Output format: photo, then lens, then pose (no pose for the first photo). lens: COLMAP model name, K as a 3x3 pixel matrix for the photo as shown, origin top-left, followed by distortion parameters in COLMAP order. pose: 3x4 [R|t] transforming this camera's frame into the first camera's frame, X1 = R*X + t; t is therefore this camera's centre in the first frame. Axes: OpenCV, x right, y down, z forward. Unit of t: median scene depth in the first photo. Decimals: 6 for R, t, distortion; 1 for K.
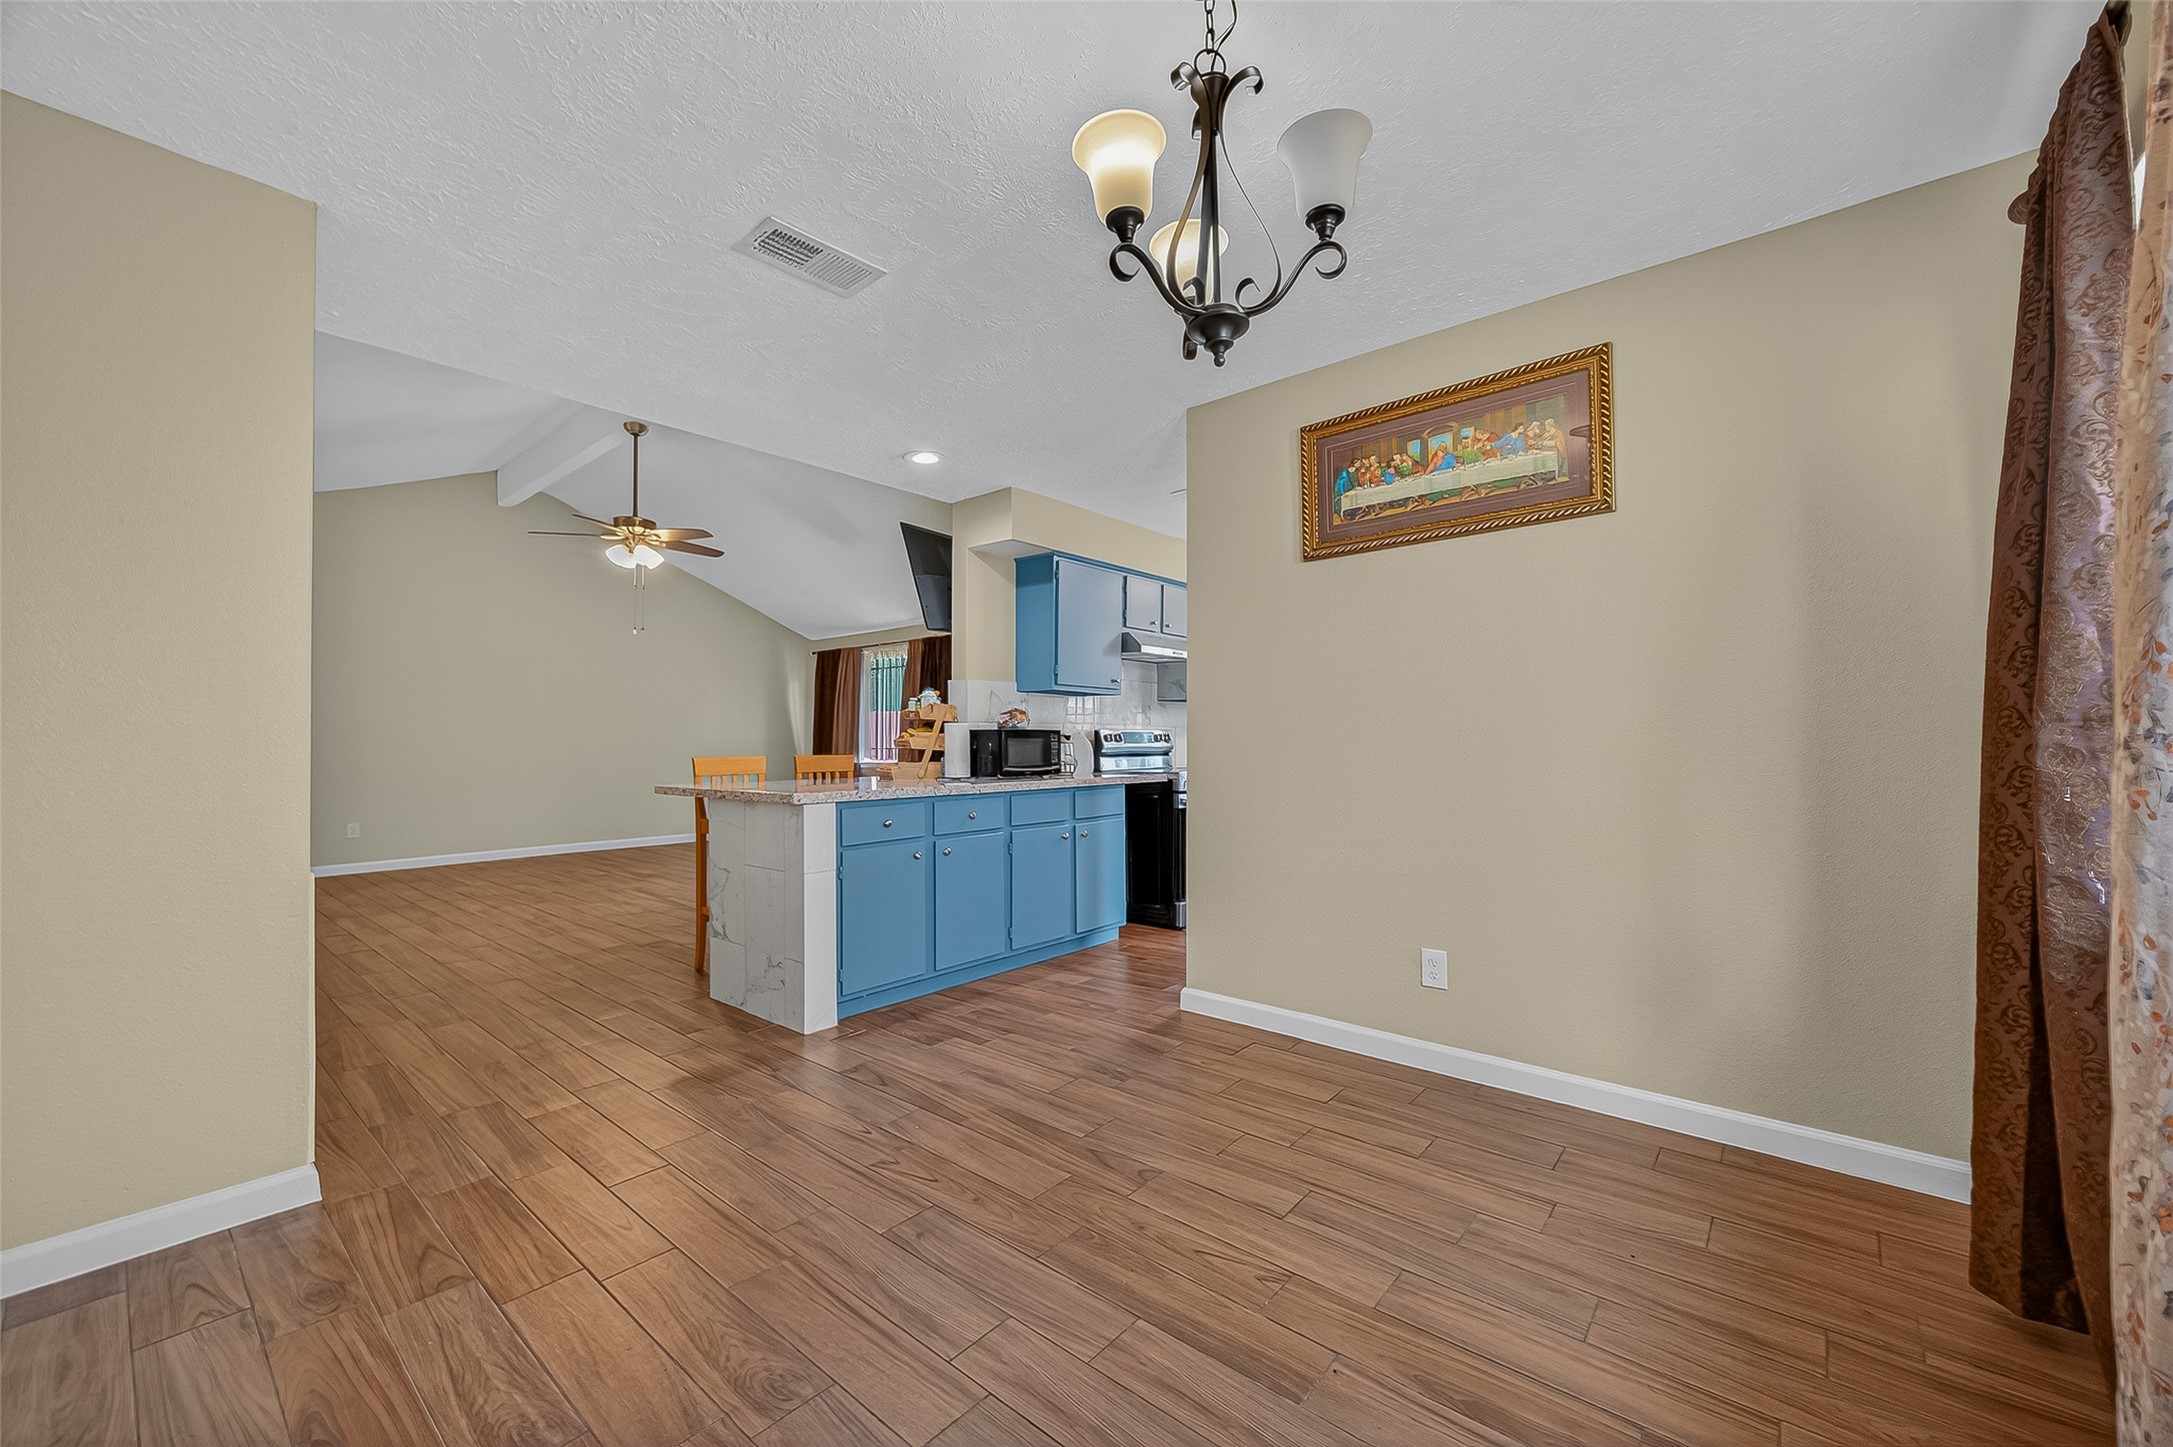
lens RADIAL K [[838.0, 0, 1092.8], [0, 838.0, 732.1], [0, 0, 1]] dist [0.001881, 0.000001]
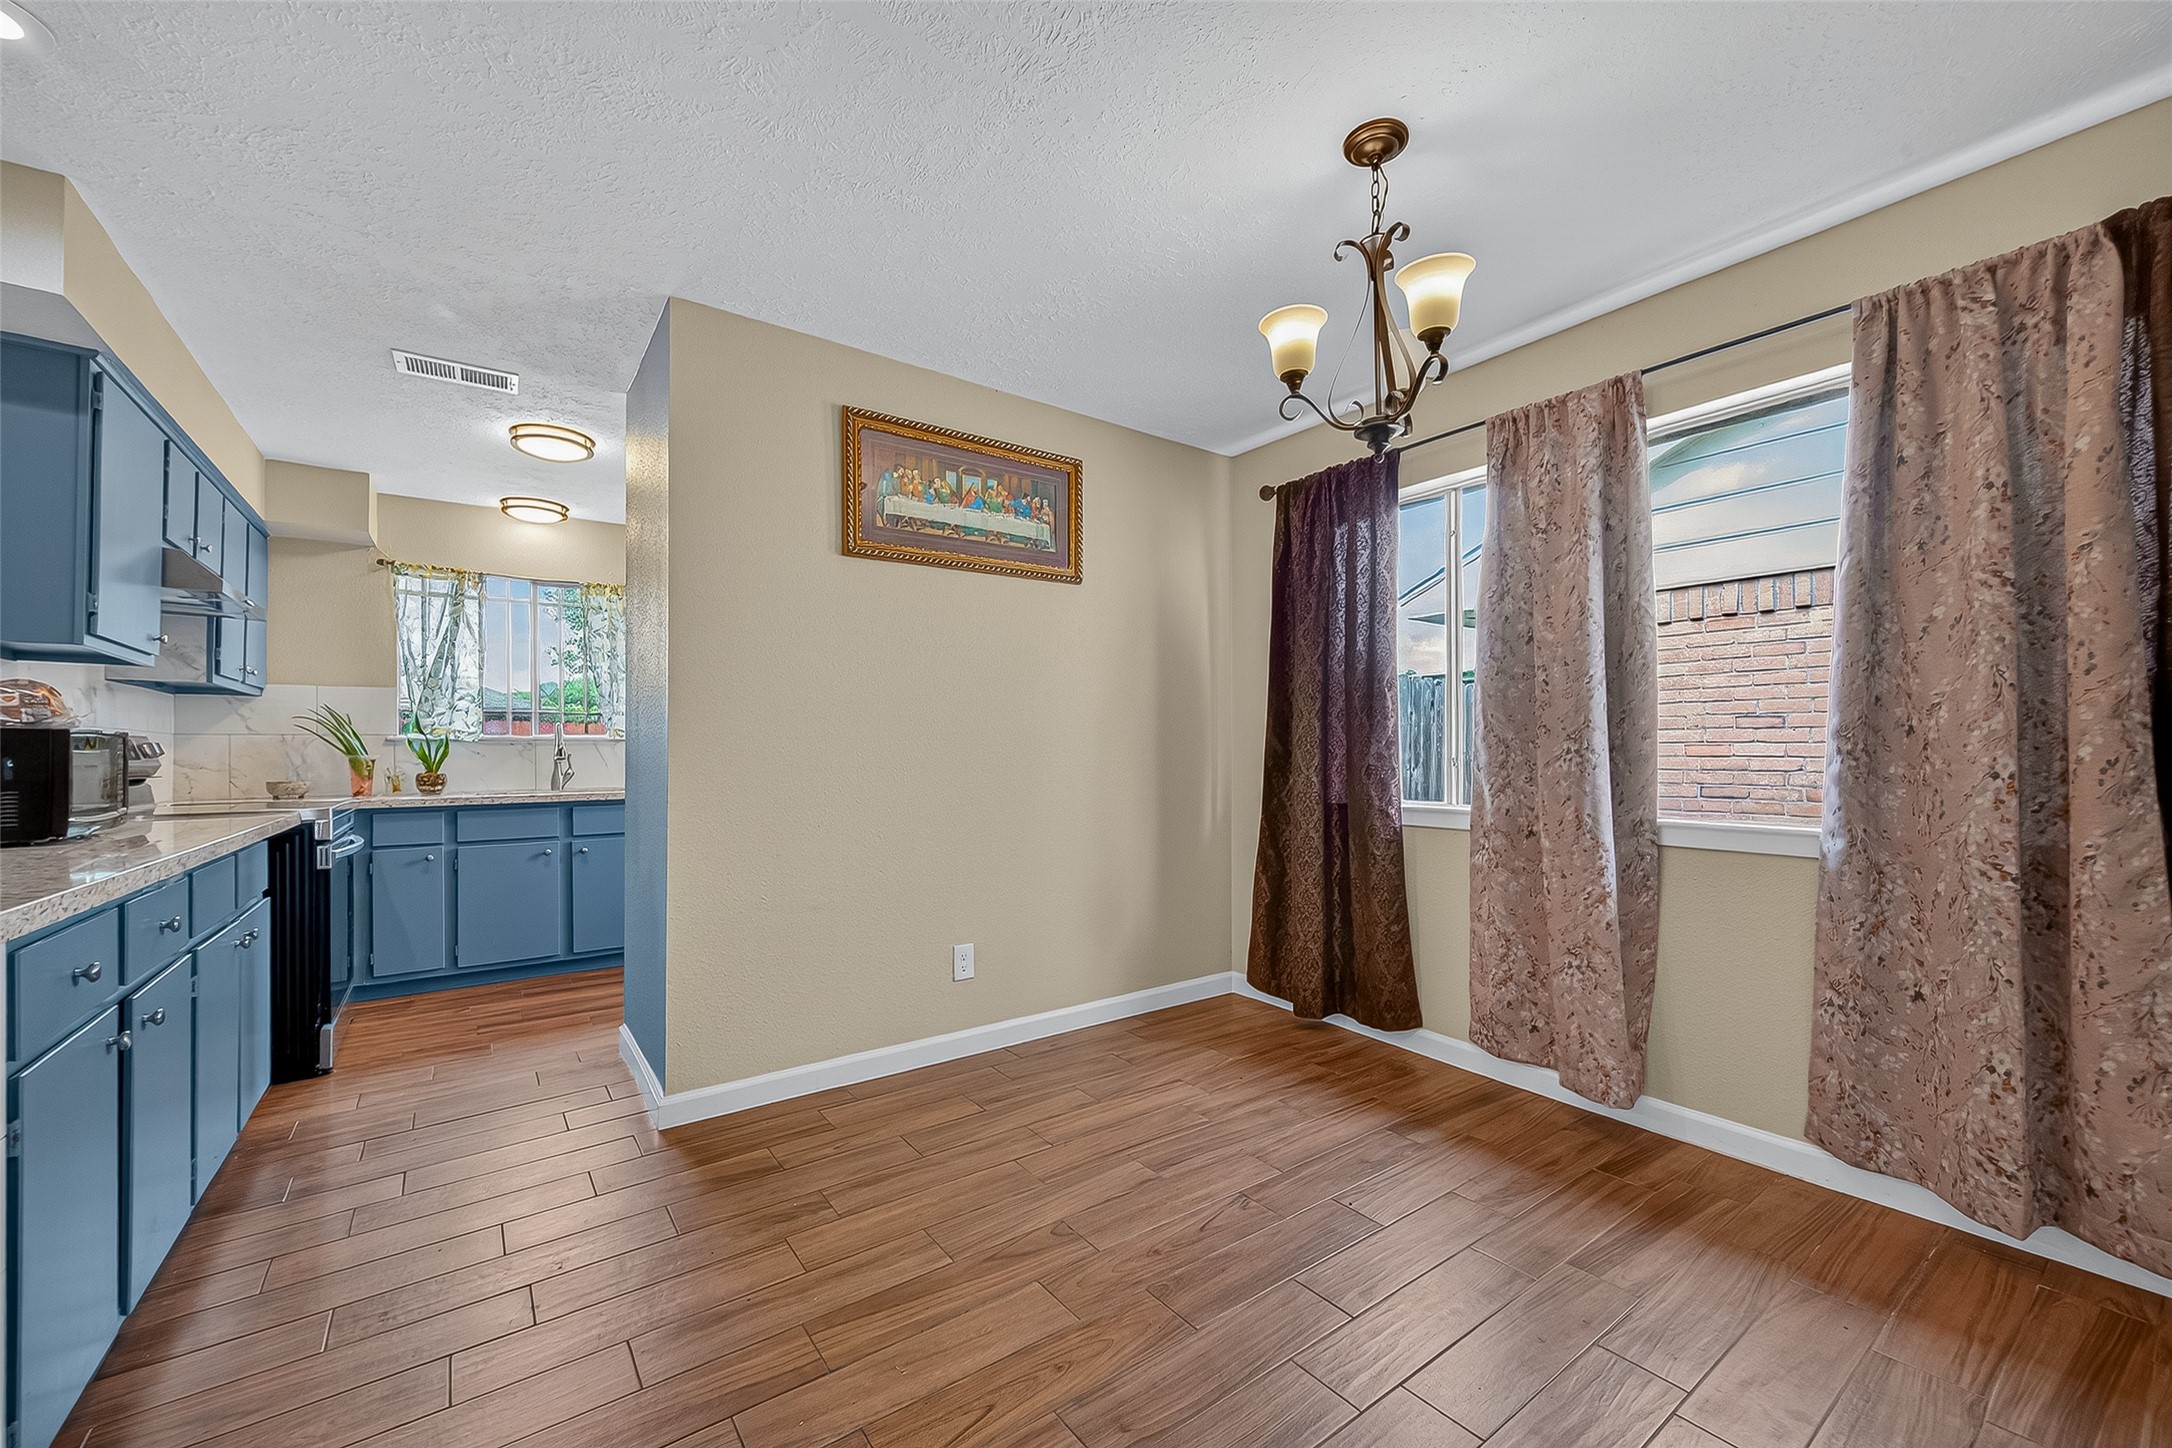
lens RADIAL K [[859.2, 0, 1081.4], [0, 859.2, 743.1], [0, 0, 1]] dist [0.000911, -0.000181]
pose [[0.232506, 0.012430, 0.972516, -0.403153], [-0.005652, 0.999919, -0.011429, 0.006036], [-0.972579, -0.002839, 0.232557, 0.368628]]
